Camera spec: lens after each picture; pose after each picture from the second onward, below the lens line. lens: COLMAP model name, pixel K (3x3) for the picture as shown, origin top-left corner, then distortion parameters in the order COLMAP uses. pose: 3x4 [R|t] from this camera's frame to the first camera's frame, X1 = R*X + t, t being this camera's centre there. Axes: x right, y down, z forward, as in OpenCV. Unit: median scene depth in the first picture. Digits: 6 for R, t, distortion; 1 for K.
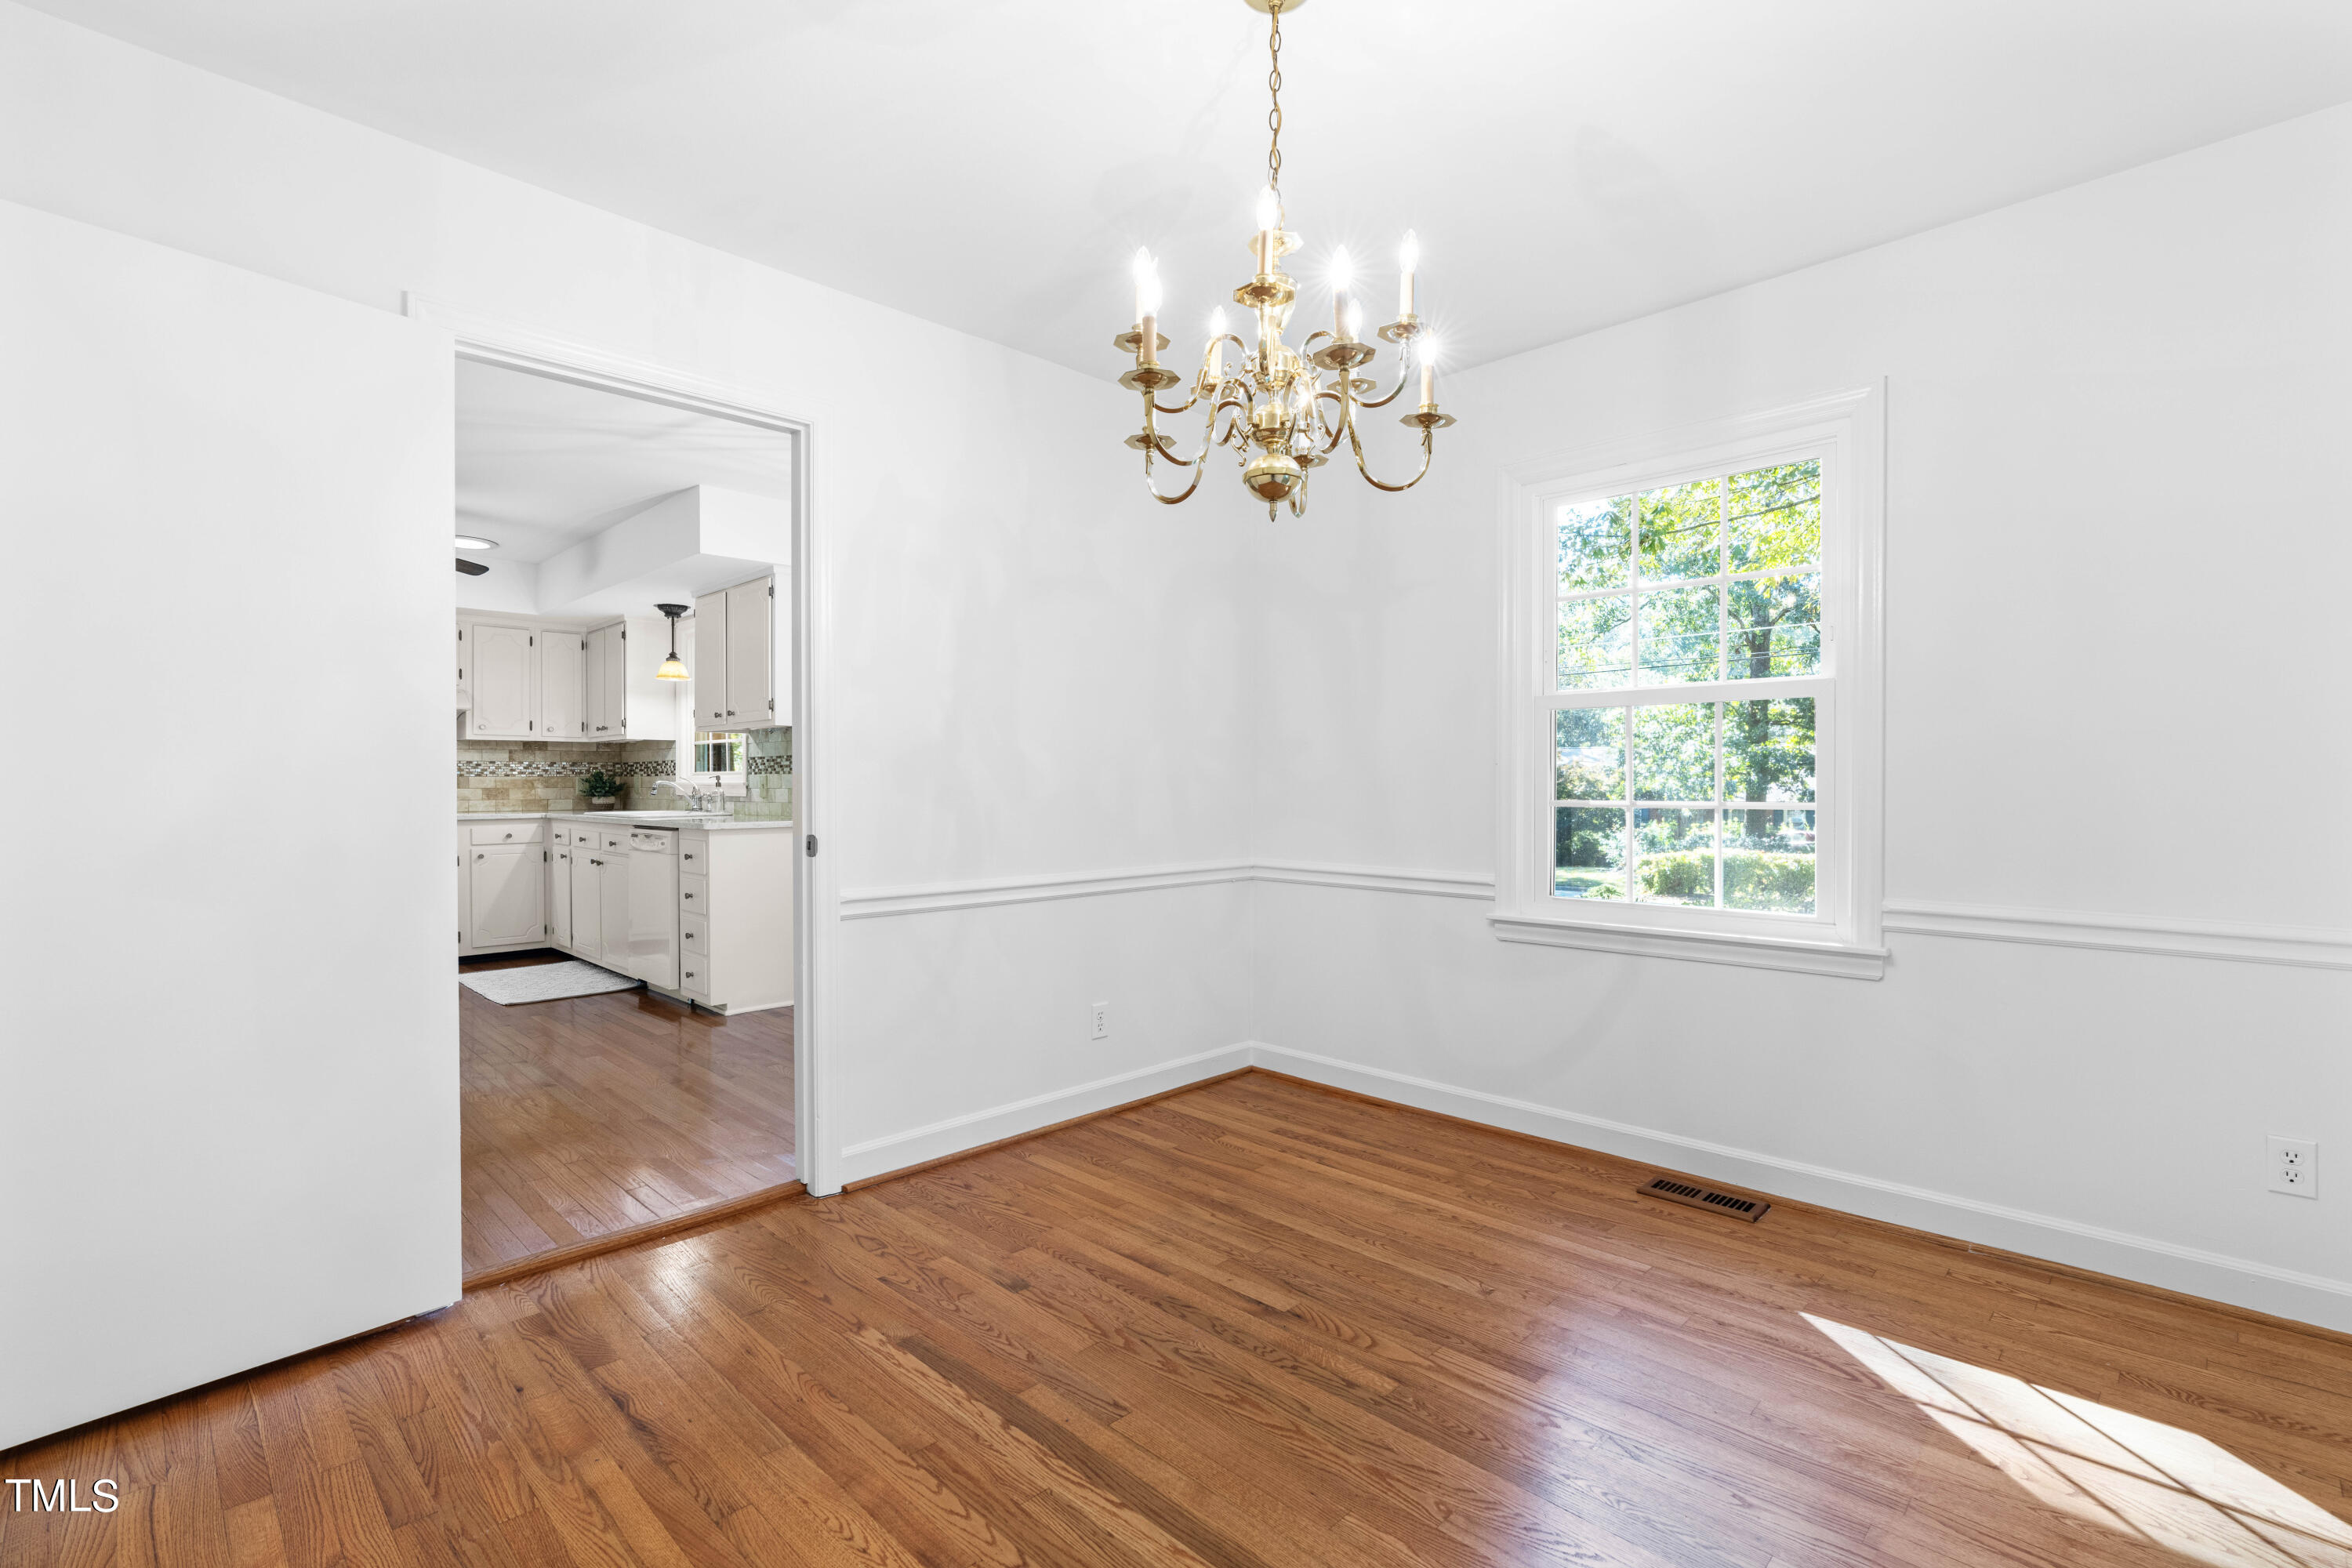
lens RADIAL K [[1075.0, 0, 1170.8], [0, 1075.0, 787.3], [0, 0, 1]] dist [-0.001168, 0.000227]
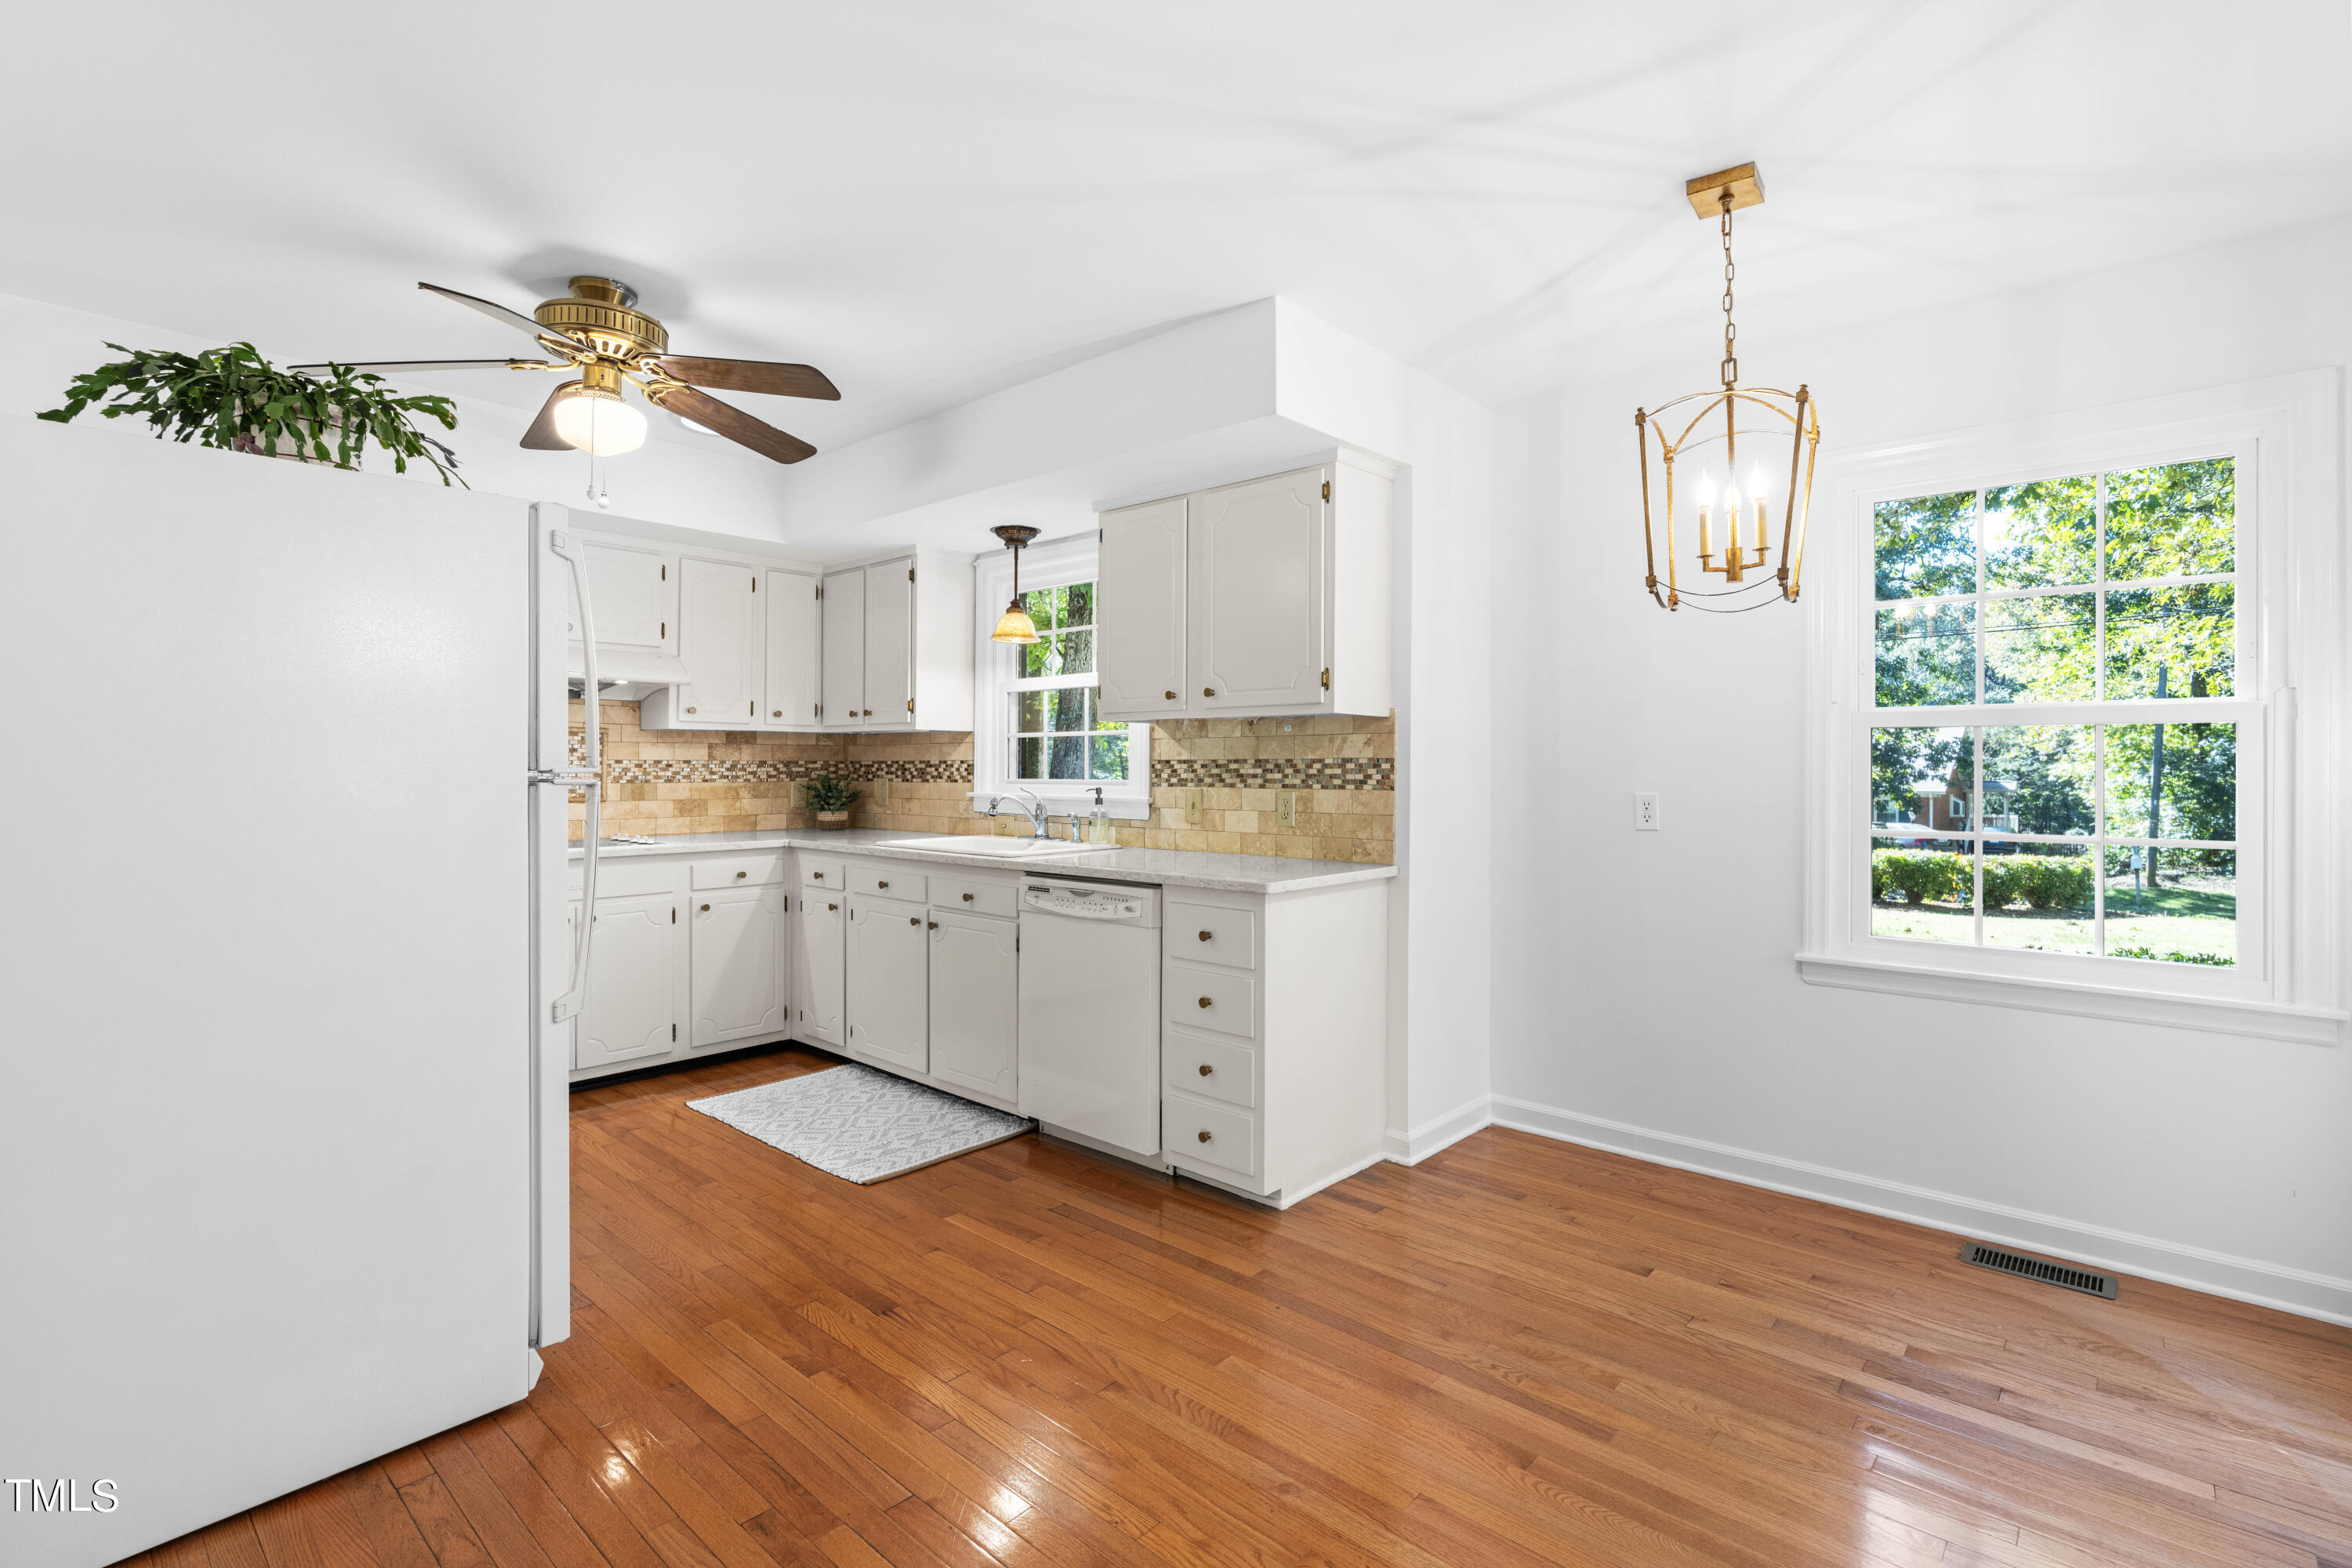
lens RADIAL K [[1079.0, 0, 1191.4], [0, 1079.0, 758.2], [0, 0, 1]] dist [-0.025855, -0.000161]
pose [[0.997673, 0.004691, 0.068024, -0.376477], [-0.003798, 0.999905, -0.013253, -0.018549], [-0.068080, 0.012964, 0.997596, 0.312515]]
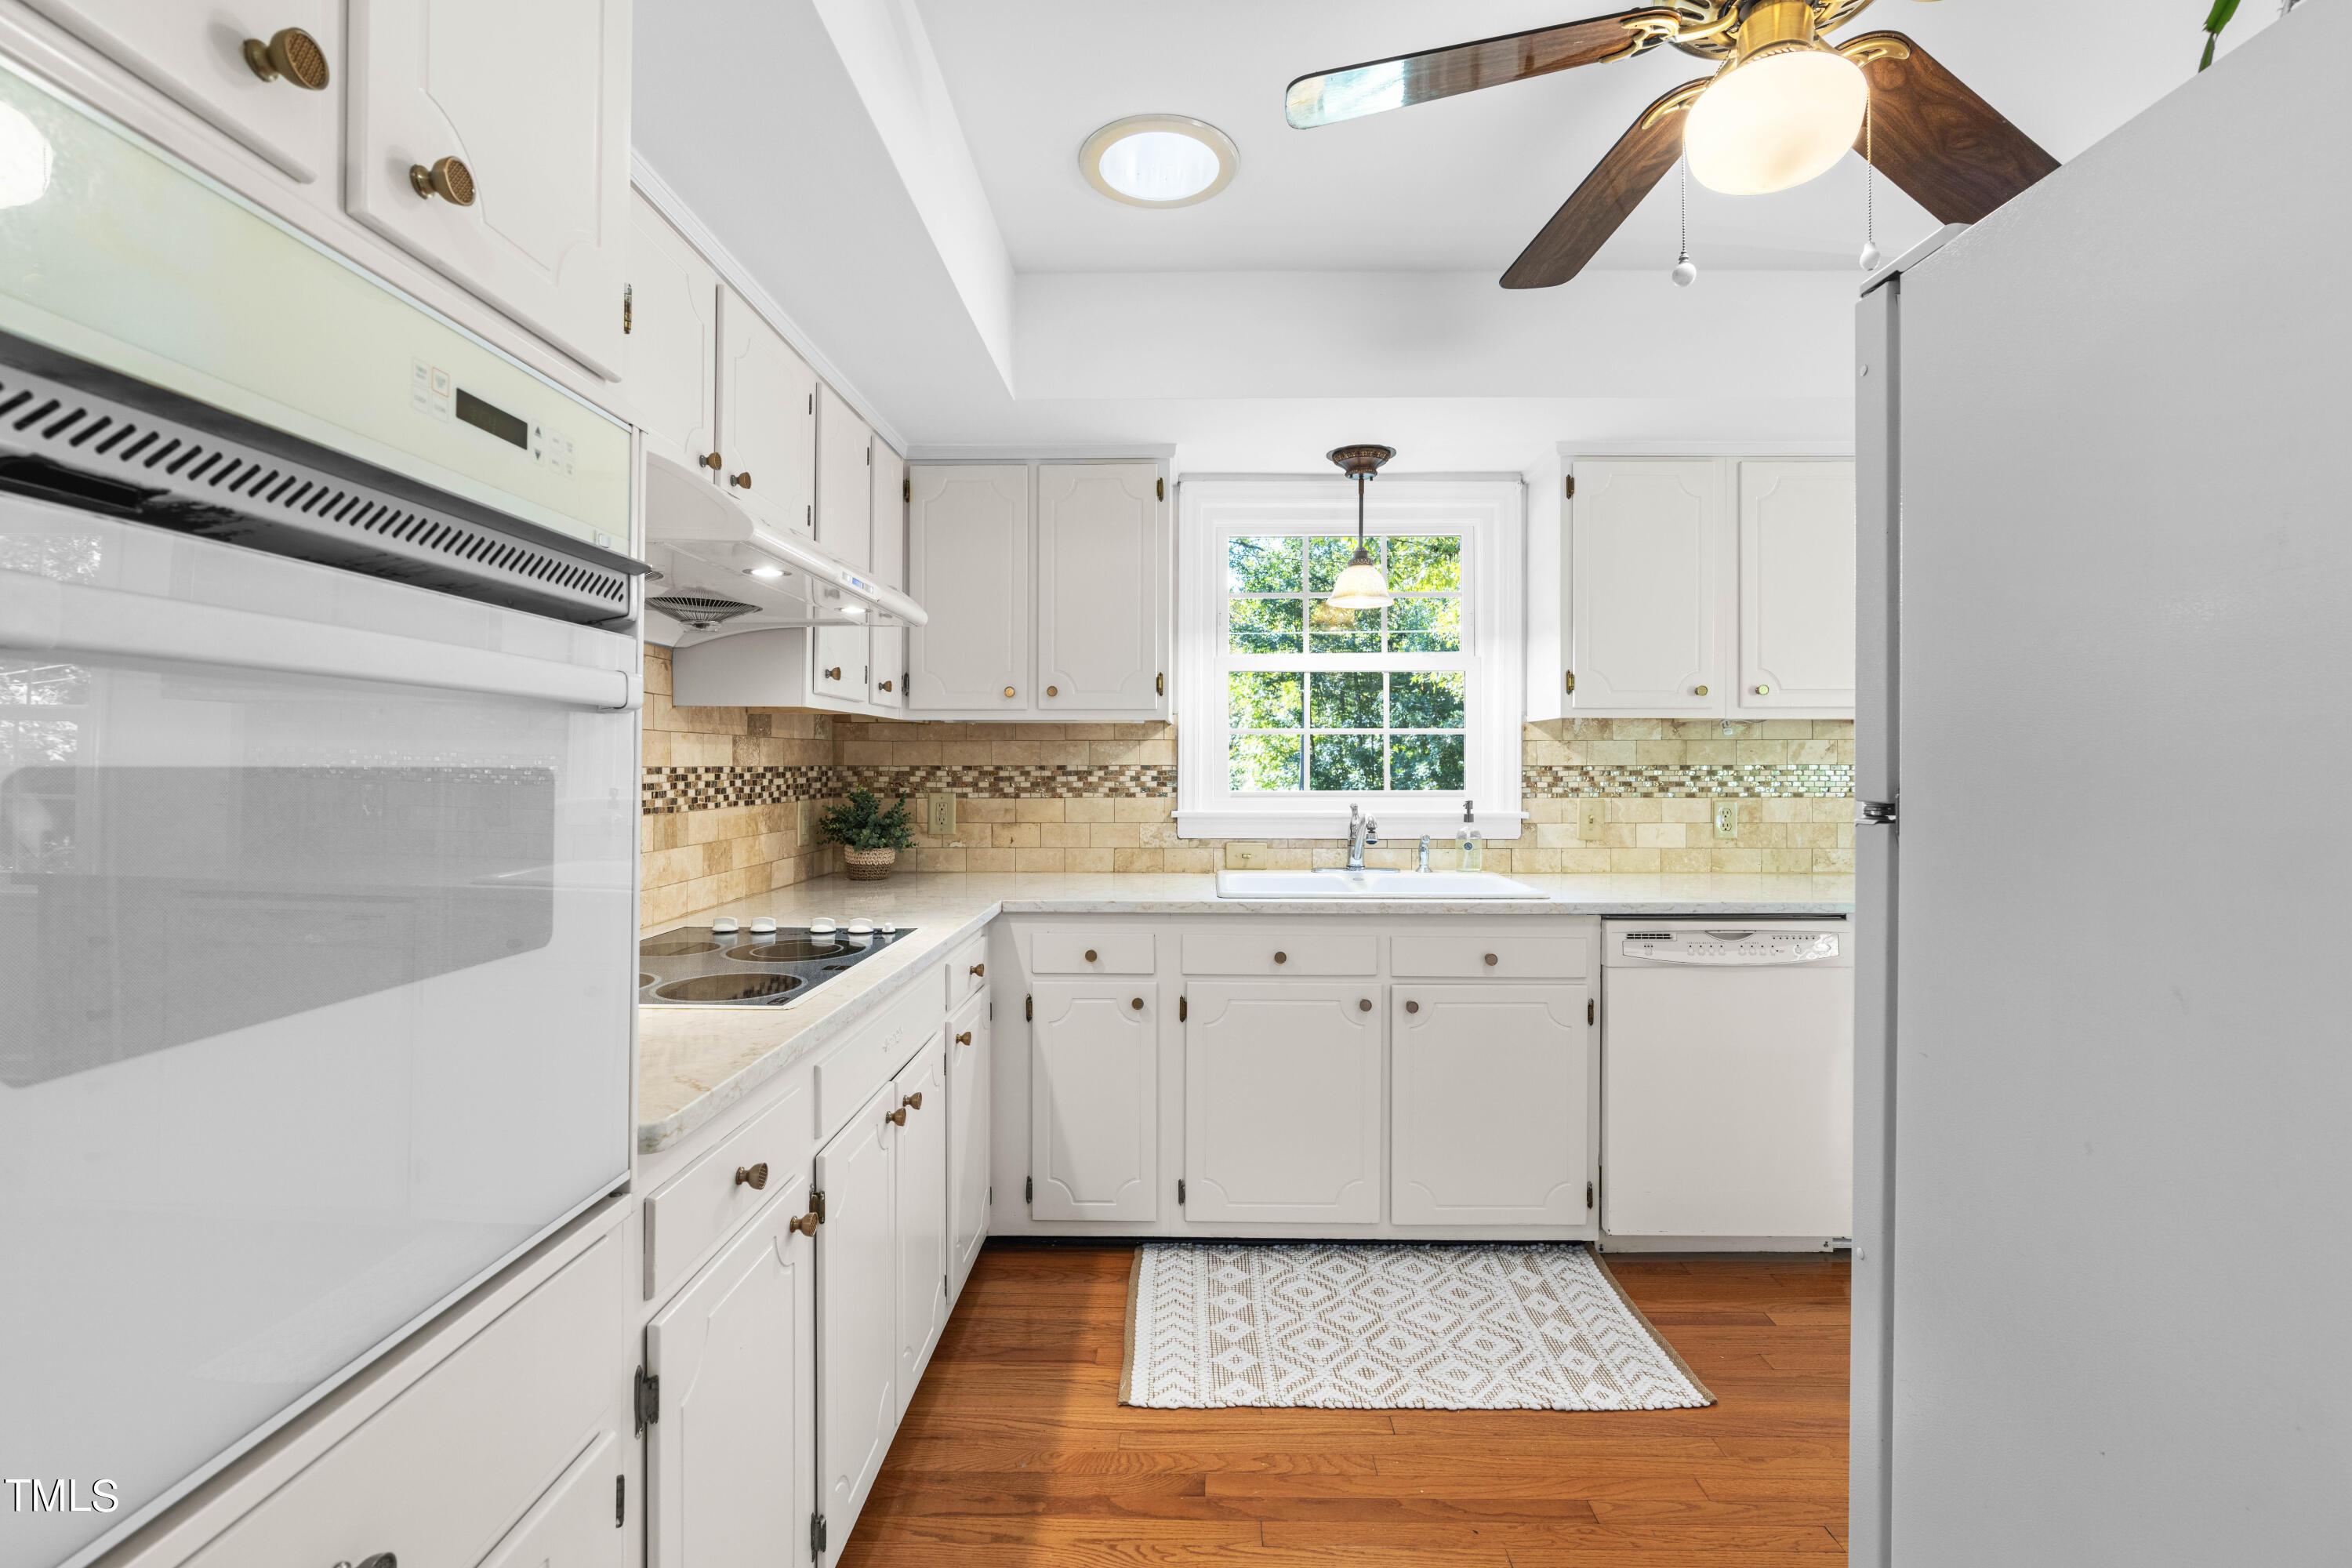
lens RADIAL K [[1067.1, 0, 1177.8], [0, 1067.1, 761.7], [0, 0, 1]] dist [-0.001970, -0.000112]
pose [[0.719994, 0.003453, 0.693972, -0.808084], [0.002297, 0.999970, -0.007358, -0.024000], [-0.693977, 0.006891, 0.719964, 0.668079]]
